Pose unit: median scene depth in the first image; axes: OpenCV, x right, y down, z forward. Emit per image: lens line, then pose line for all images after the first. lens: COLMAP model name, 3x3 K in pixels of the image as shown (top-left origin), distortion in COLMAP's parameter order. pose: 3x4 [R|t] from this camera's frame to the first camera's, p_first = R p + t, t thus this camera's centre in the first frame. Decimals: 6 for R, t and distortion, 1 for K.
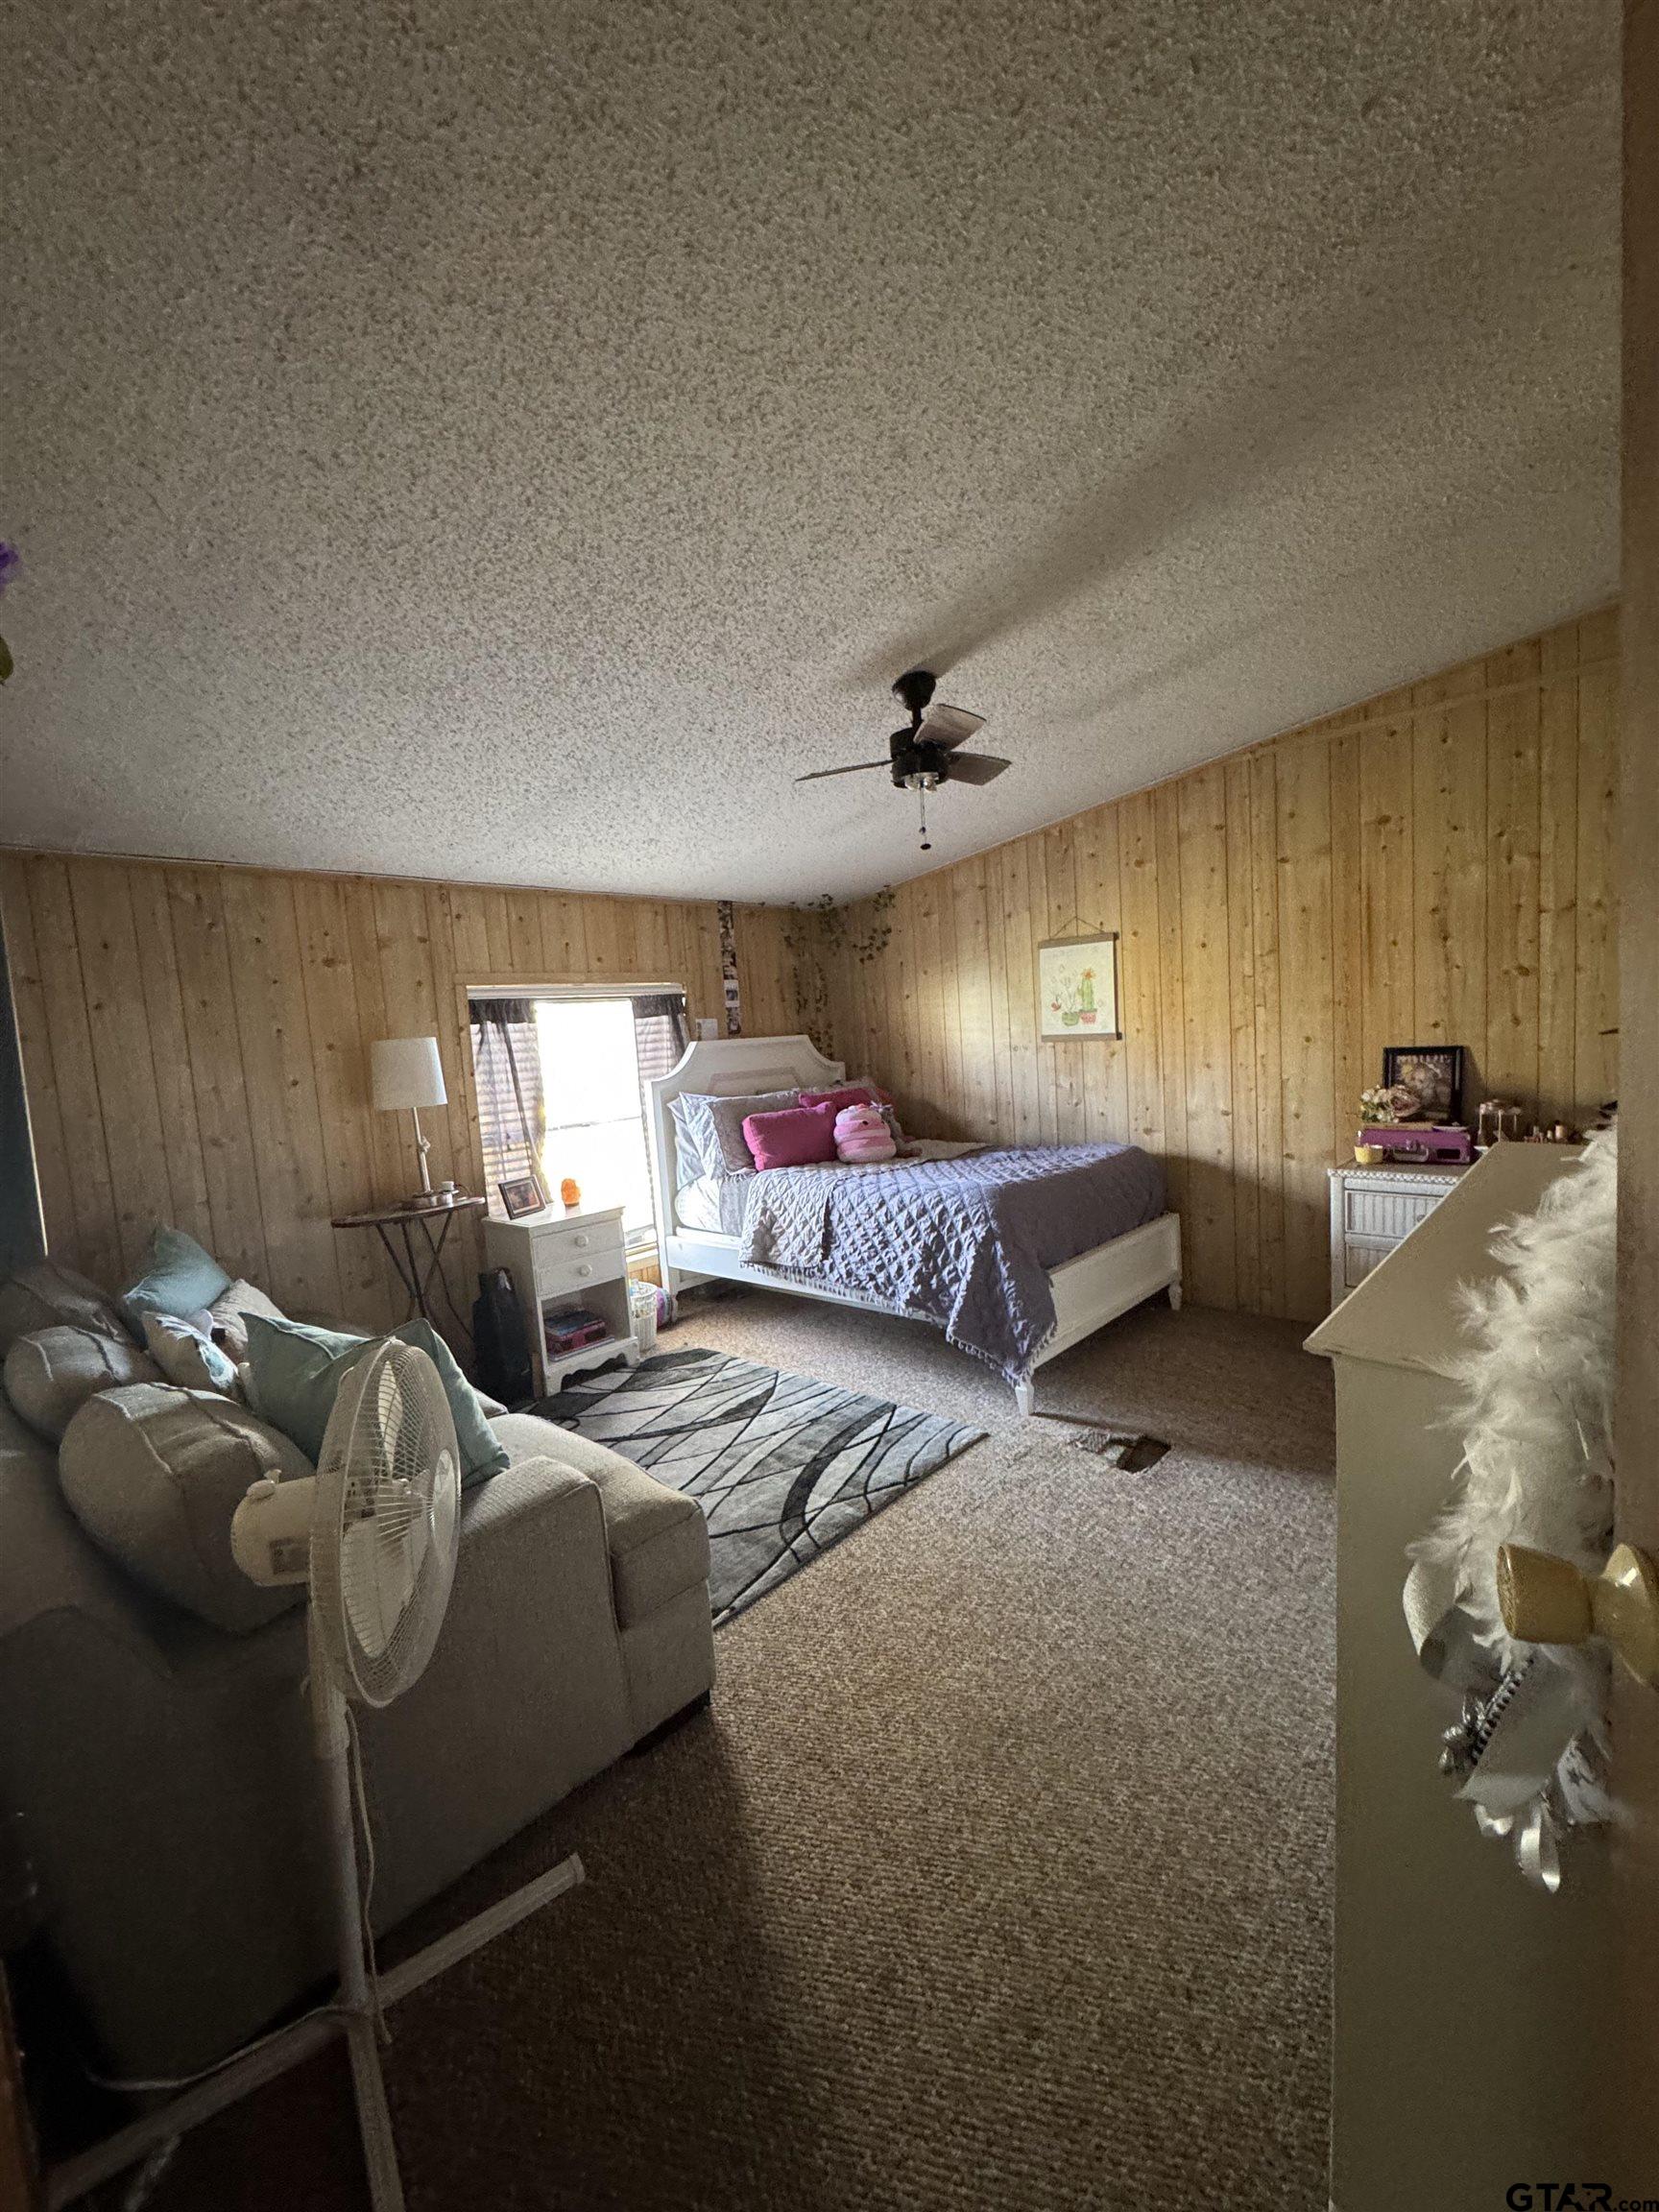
lens RADIAL K [[896.0, 0, 830.5], [0, 896.0, 1110.6], [0, 0, 1]] dist [-0.009927, 0.000487]
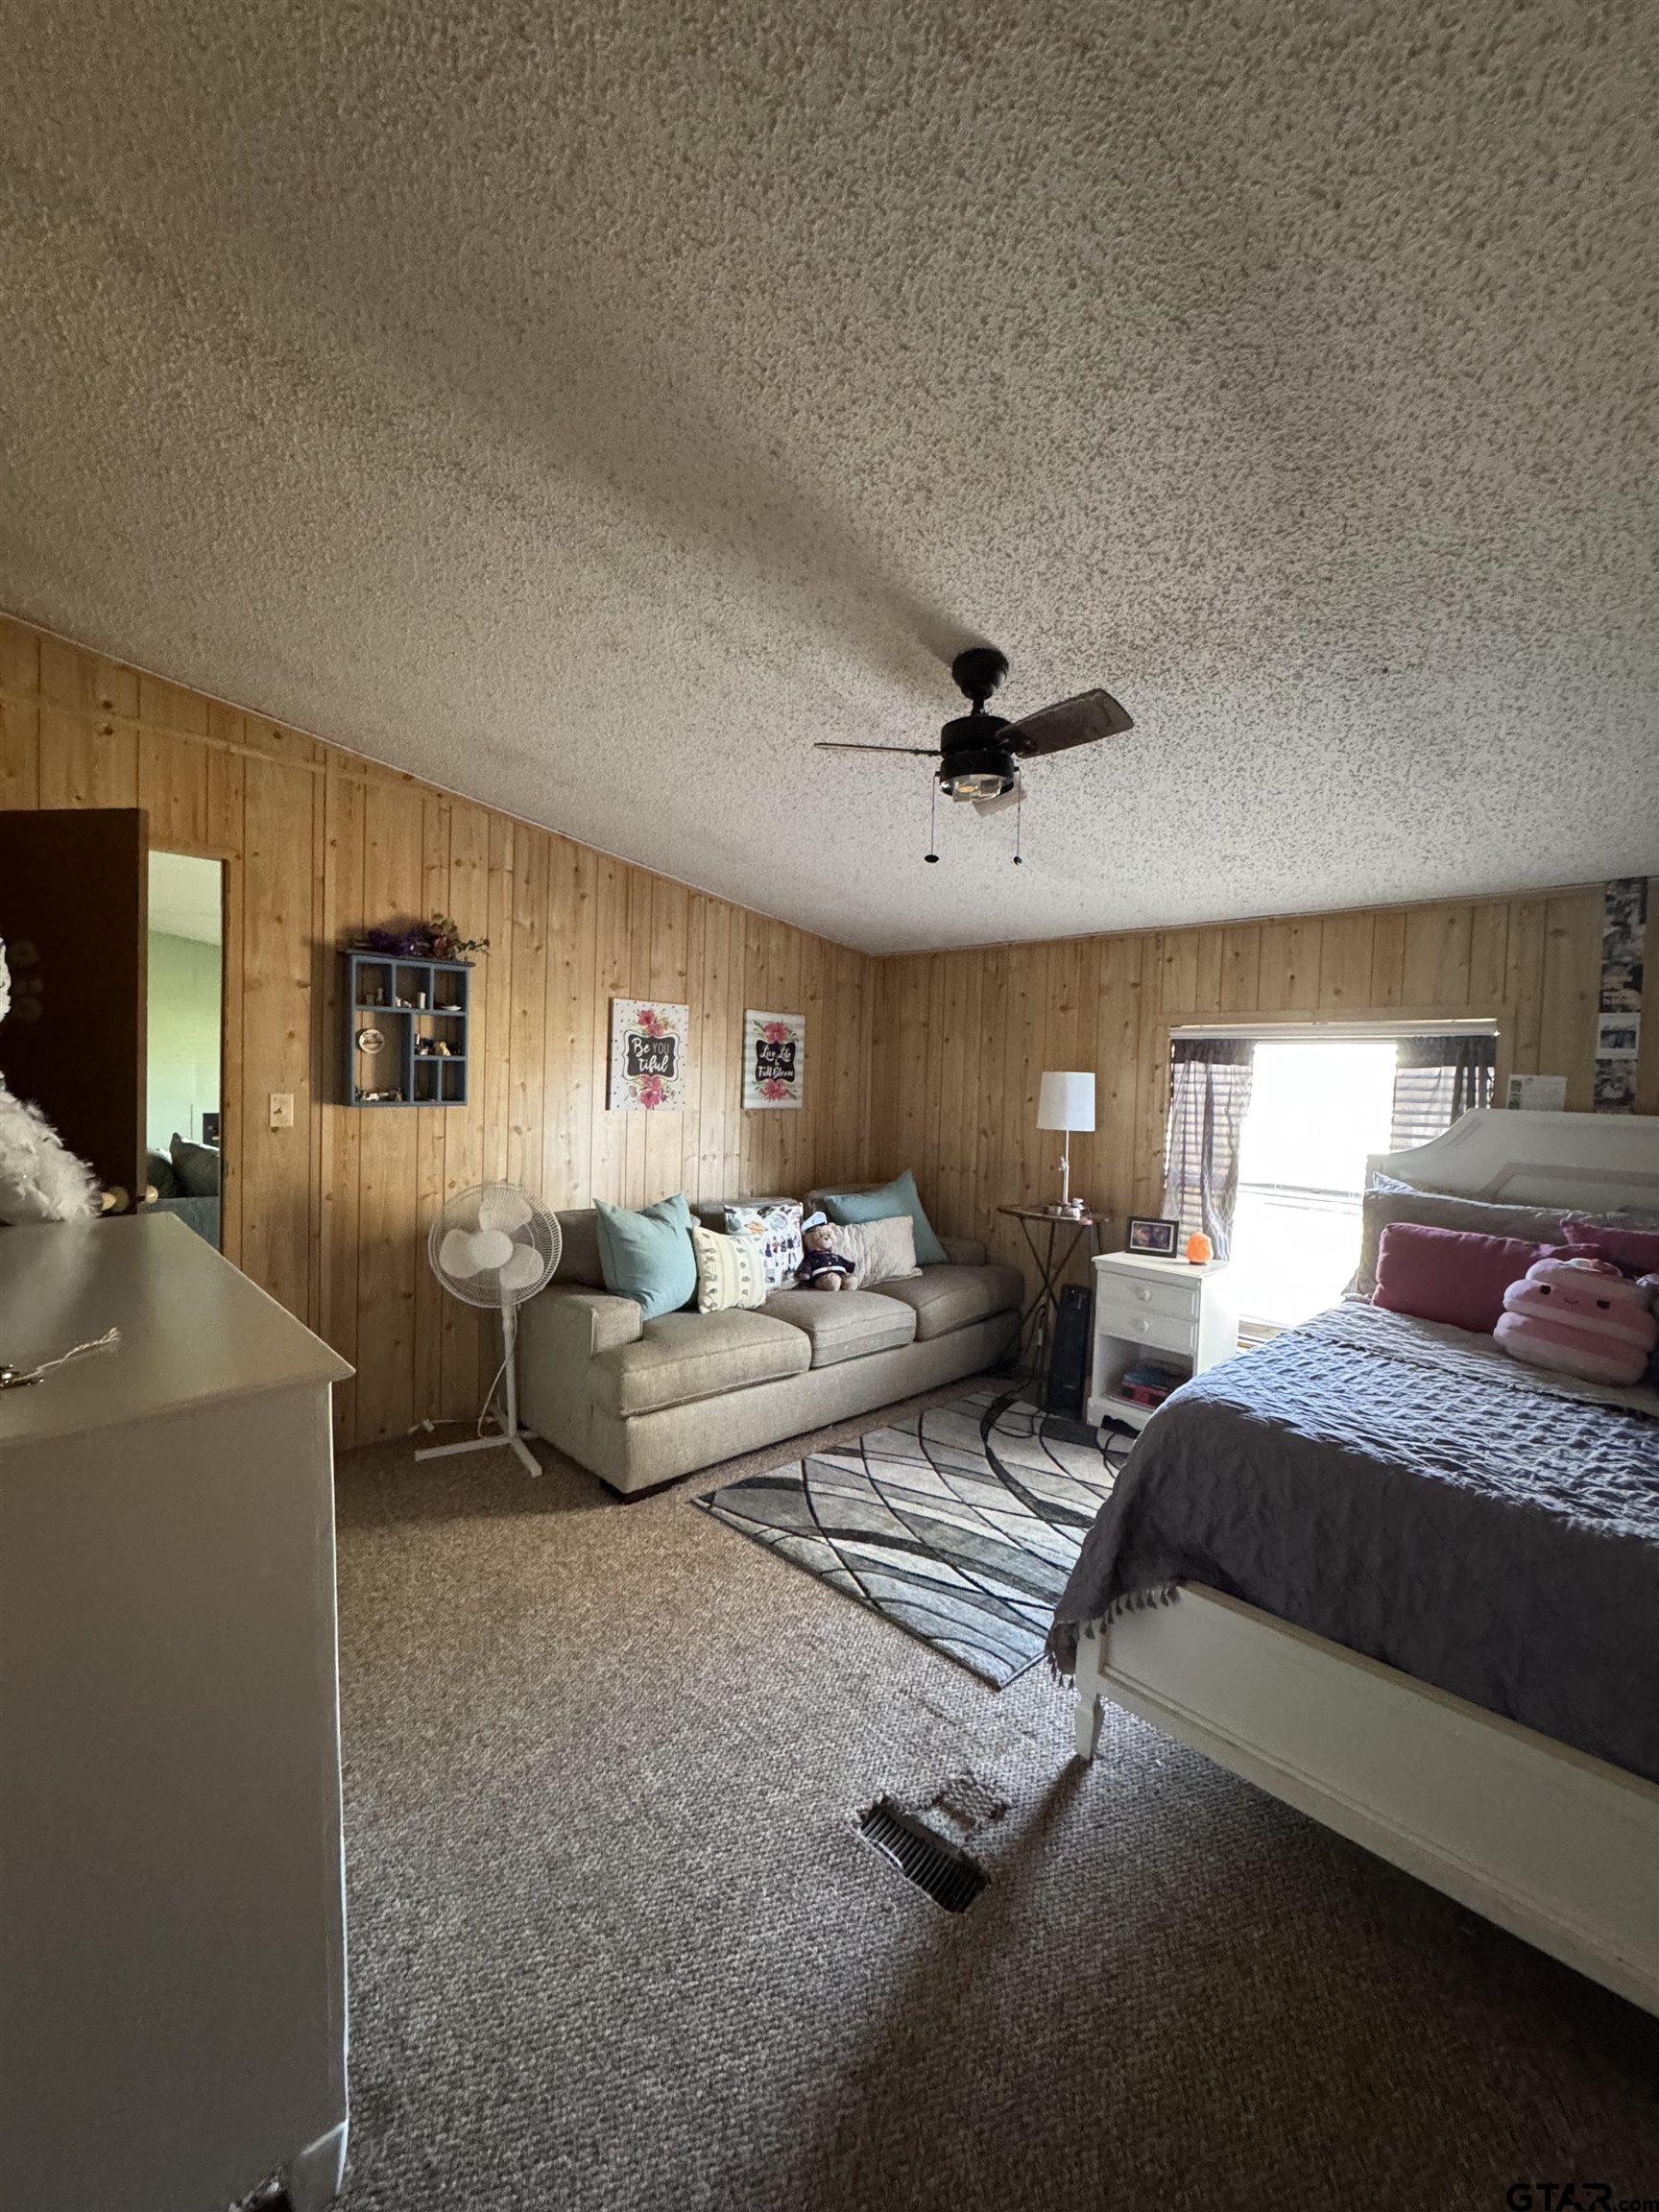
lens RADIAL K [[896.0, 0, 830.5], [0, 896.0, 1110.6], [0, 0, 1]] dist [-0.009927, 0.000487]
pose [[-0.072166, 0.109298, -0.991386, 0.798353], [-0.110710, 0.986958, 0.116868, -0.146067], [0.991229, 0.118190, -0.059124, 0.827869]]
